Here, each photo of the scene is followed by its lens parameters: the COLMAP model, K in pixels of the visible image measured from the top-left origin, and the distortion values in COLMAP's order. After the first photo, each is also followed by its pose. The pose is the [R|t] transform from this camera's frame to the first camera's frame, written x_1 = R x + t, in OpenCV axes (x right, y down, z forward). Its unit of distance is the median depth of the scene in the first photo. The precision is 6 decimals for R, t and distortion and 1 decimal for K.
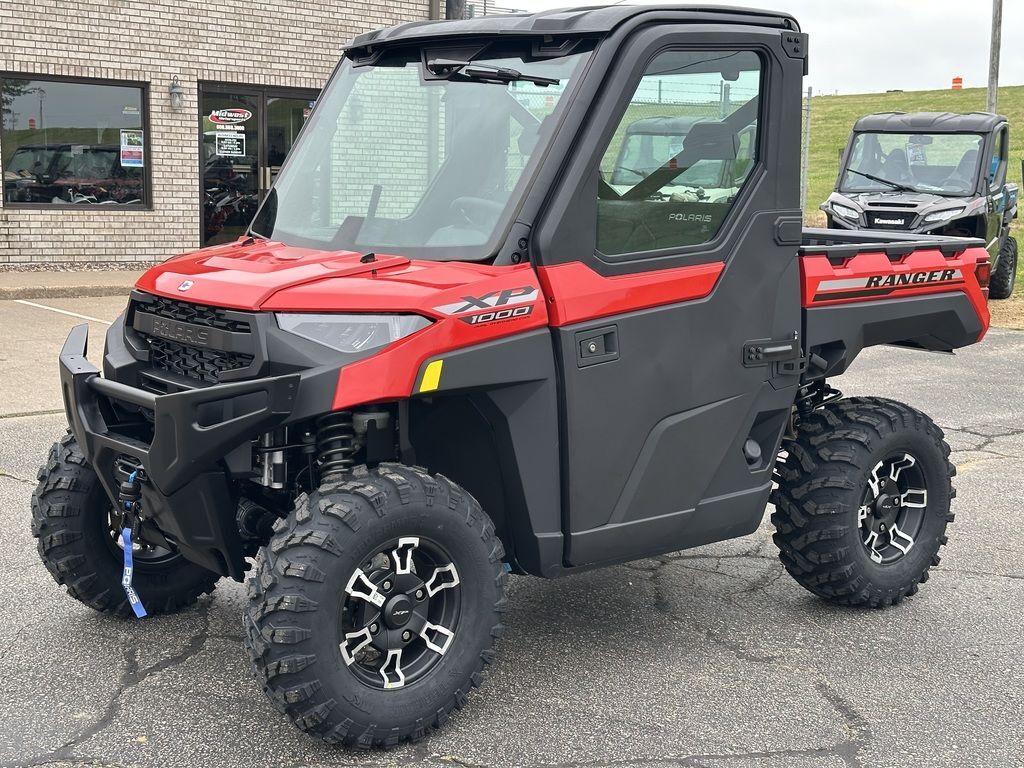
lens RADIAL K [[1404.6, 0, 512.0], [0, 1404.6, 384.0], [0, 0, 1]] dist [-0.005788, -0.004478]
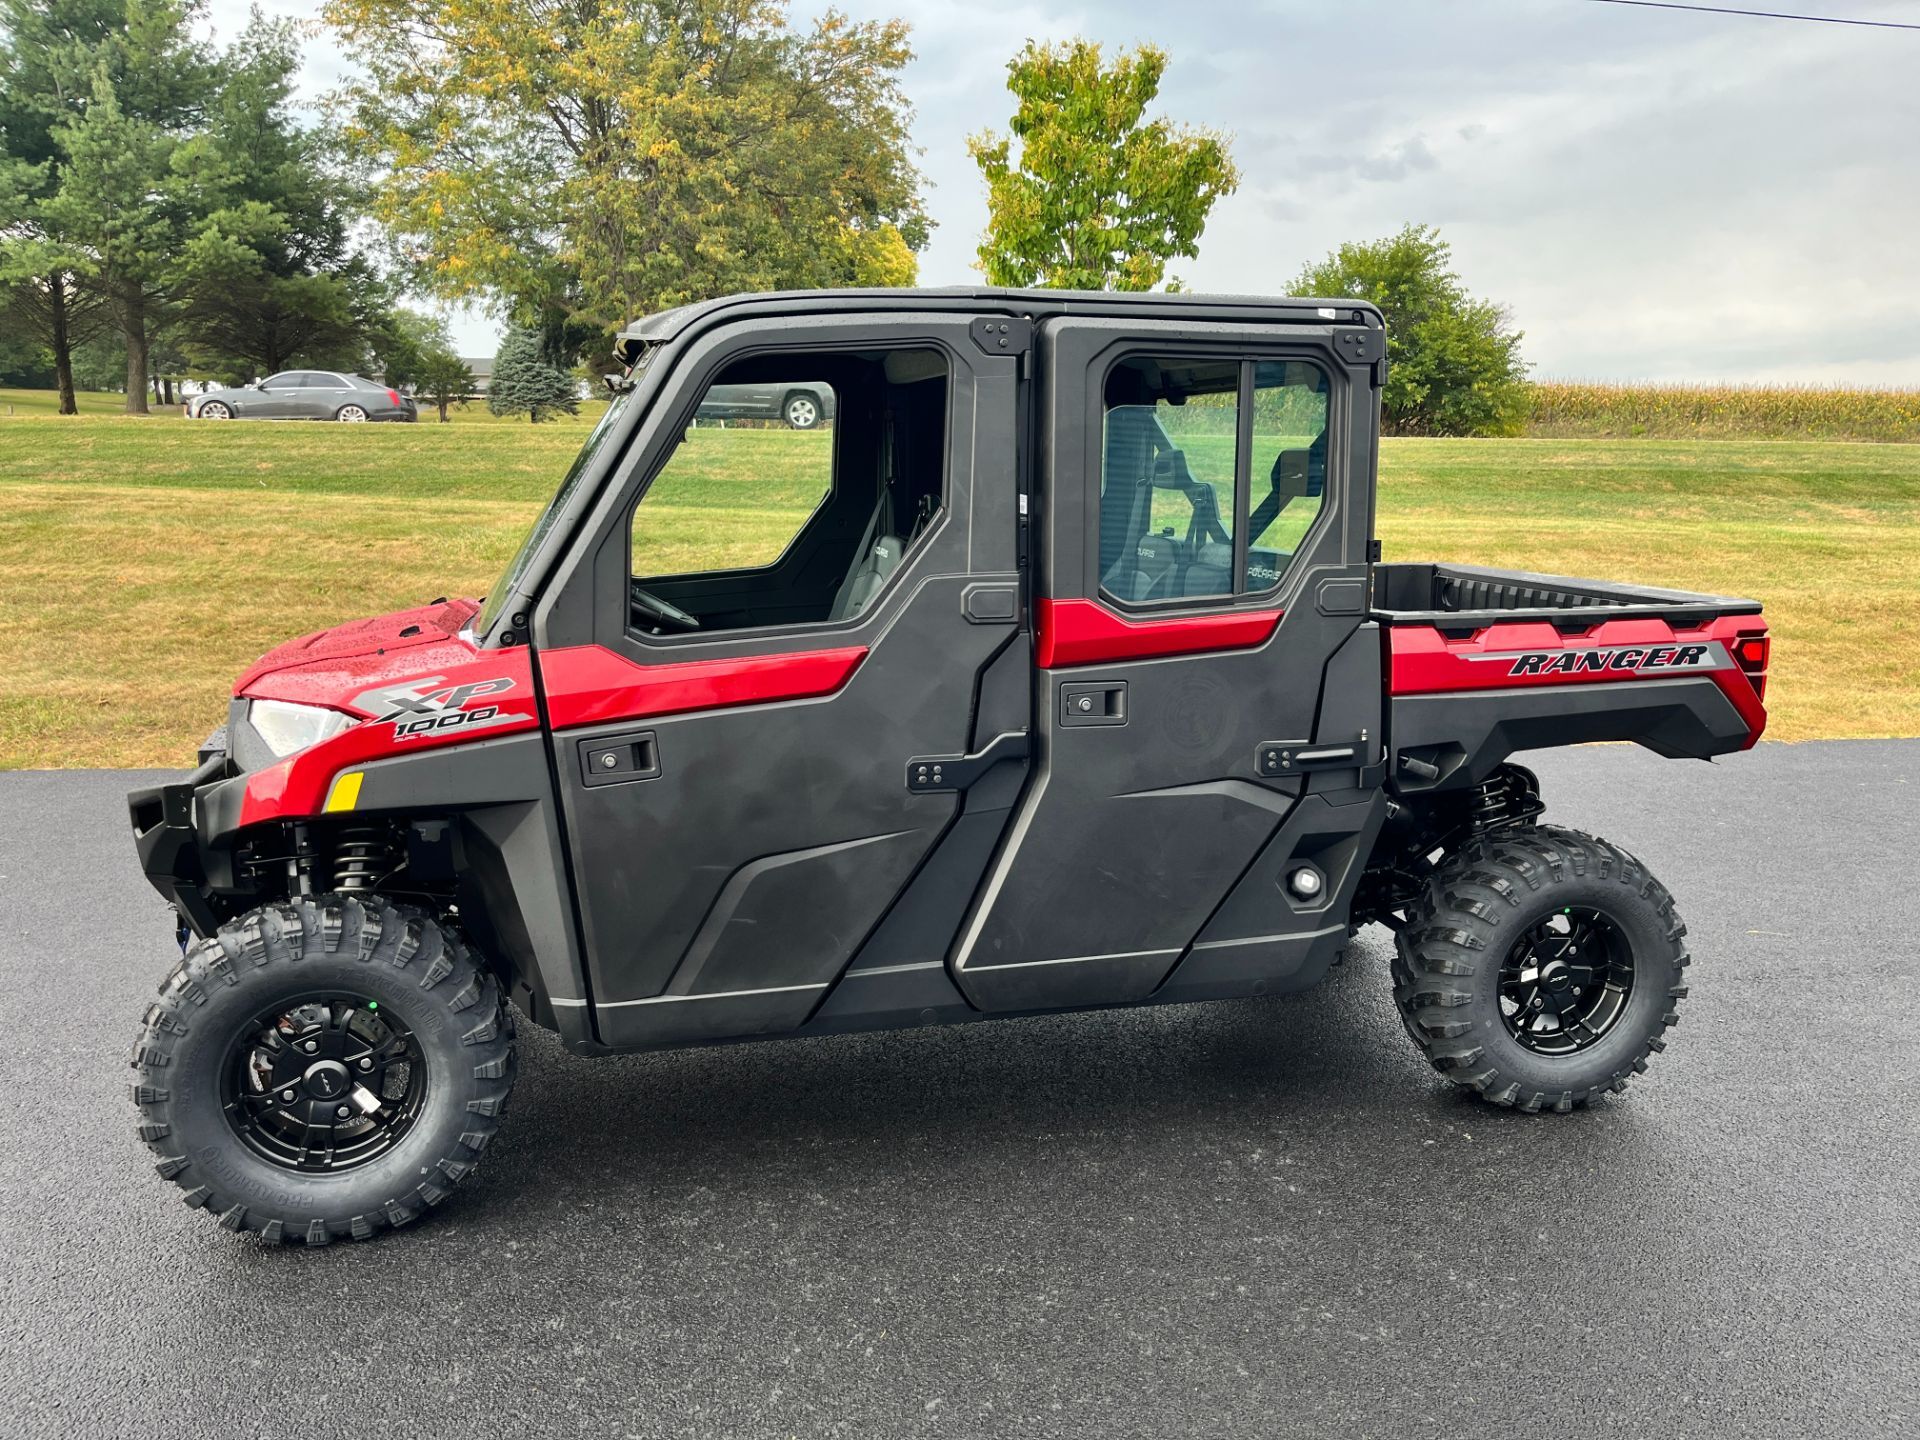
lens RADIAL K [[1391.0, 0, 960.0], [0, 1391.0, 720.0], [0, 0, 1]] dist [0.026662, -0.001509]
pose [[0.894880, 0.051473, -0.443329, 0.555146], [-0.051474, 0.998602, 0.012041, -0.066727], [0.443329, 0.012045, 0.896278, 0.422483]]
